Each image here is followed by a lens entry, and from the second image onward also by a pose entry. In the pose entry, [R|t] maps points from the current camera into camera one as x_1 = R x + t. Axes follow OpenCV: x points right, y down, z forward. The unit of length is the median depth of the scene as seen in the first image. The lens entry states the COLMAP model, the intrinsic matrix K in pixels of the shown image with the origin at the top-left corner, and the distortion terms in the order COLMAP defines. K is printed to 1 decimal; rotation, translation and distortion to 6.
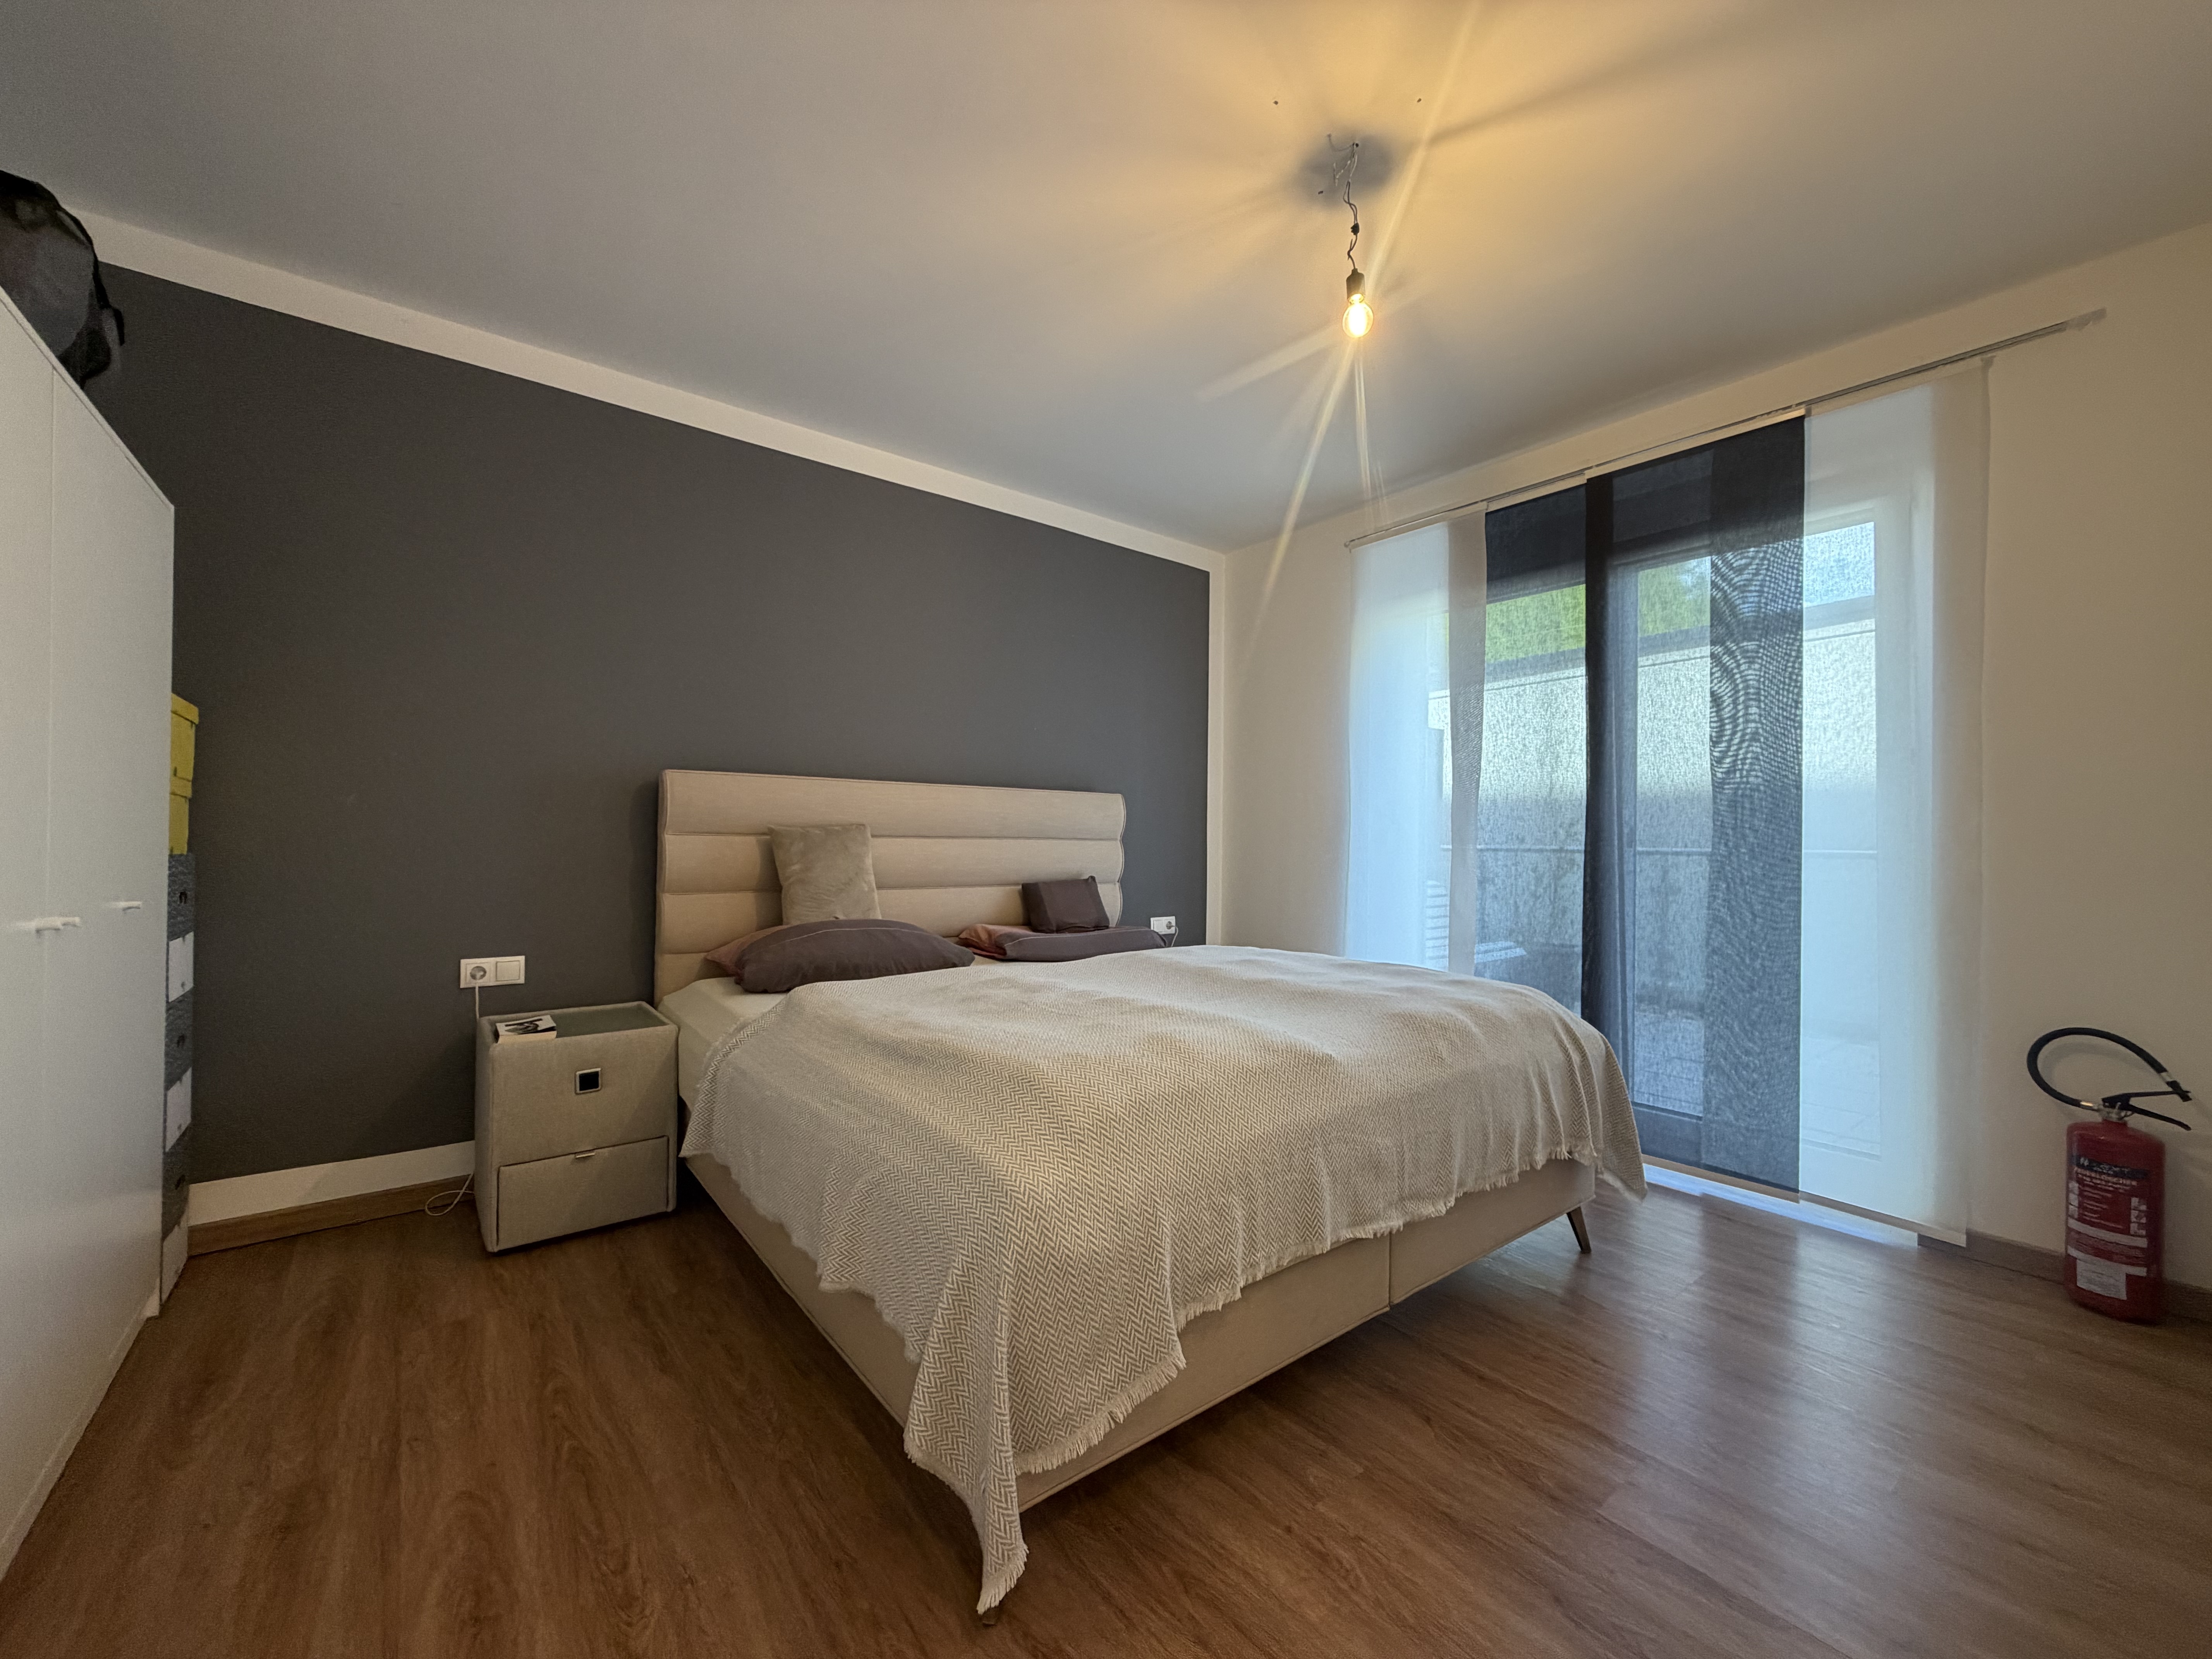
lens RADIAL K [[881.7, 0, 1101.3], [0, 881.7, 835.7], [0, 0, 1]] dist [0.001797, -0.000225]
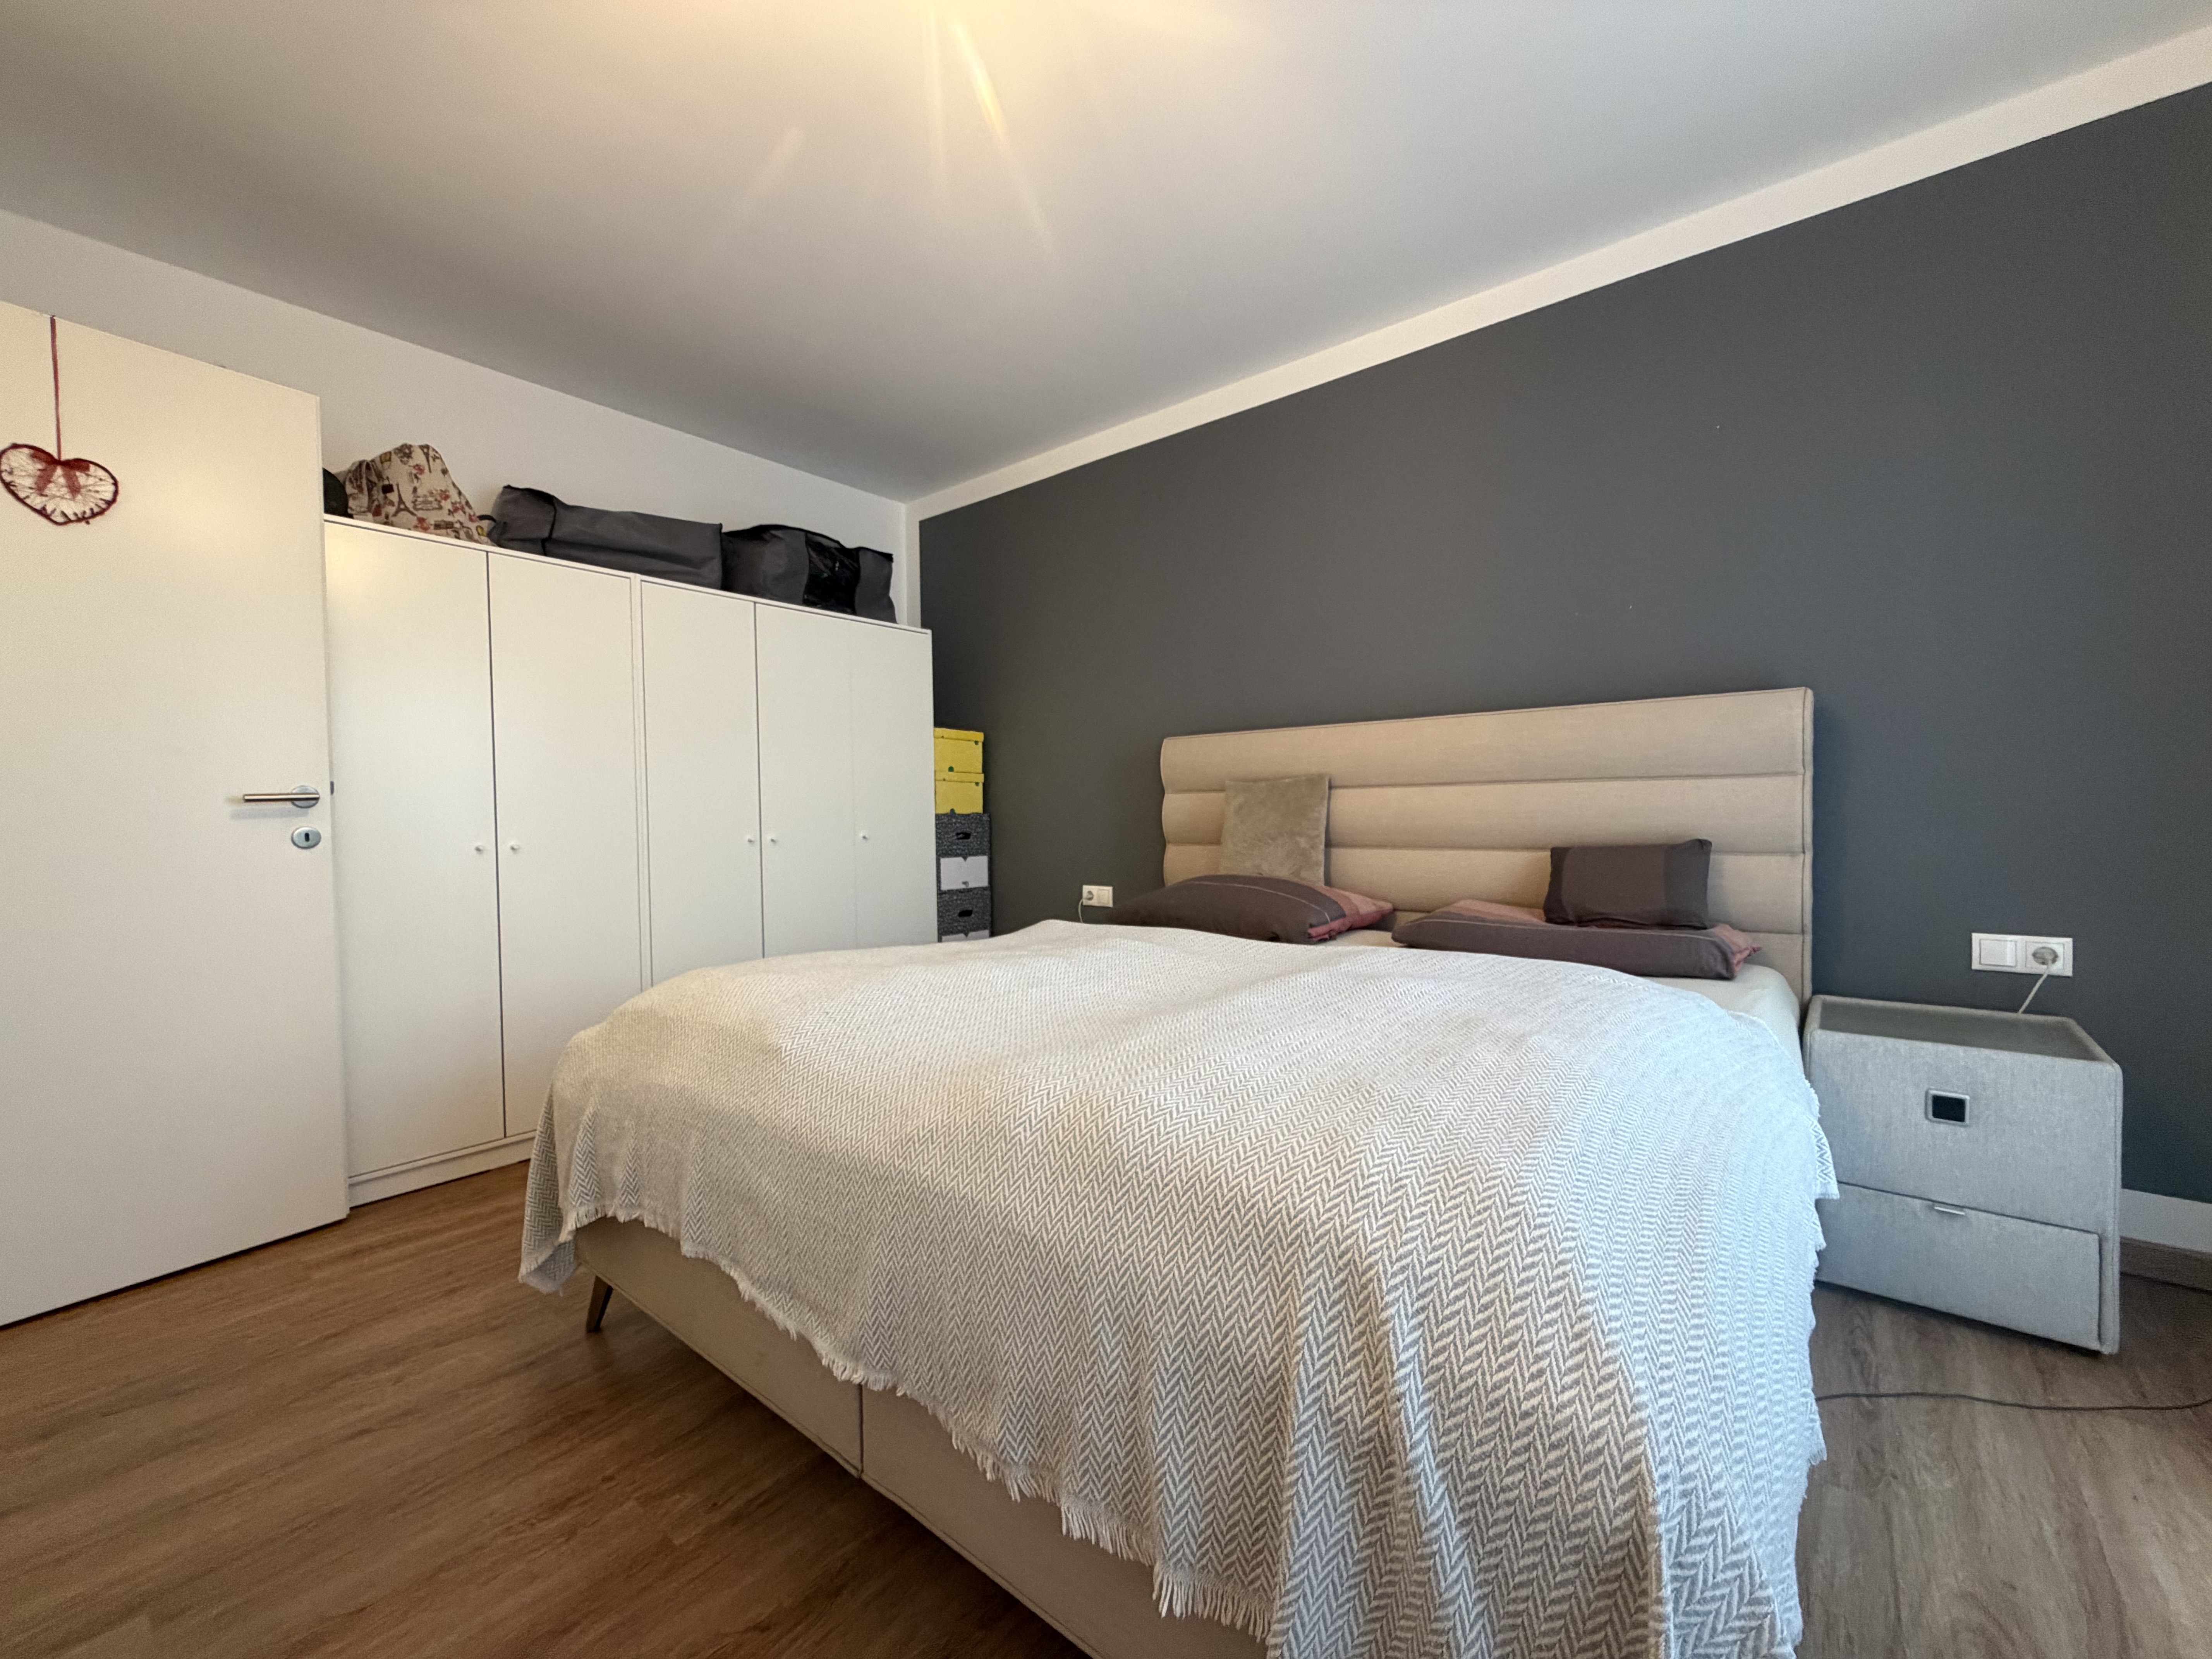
lens RADIAL K [[881.7, 0, 1101.3], [0, 881.7, 835.7], [0, 0, 1]] dist [0.001797, -0.000225]
pose [[0.199705, 0.005080, -0.979843, 0.607172], [0.015514, 0.999845, 0.008346, 0.041874], [0.979733, -0.016868, 0.199596, 0.649584]]
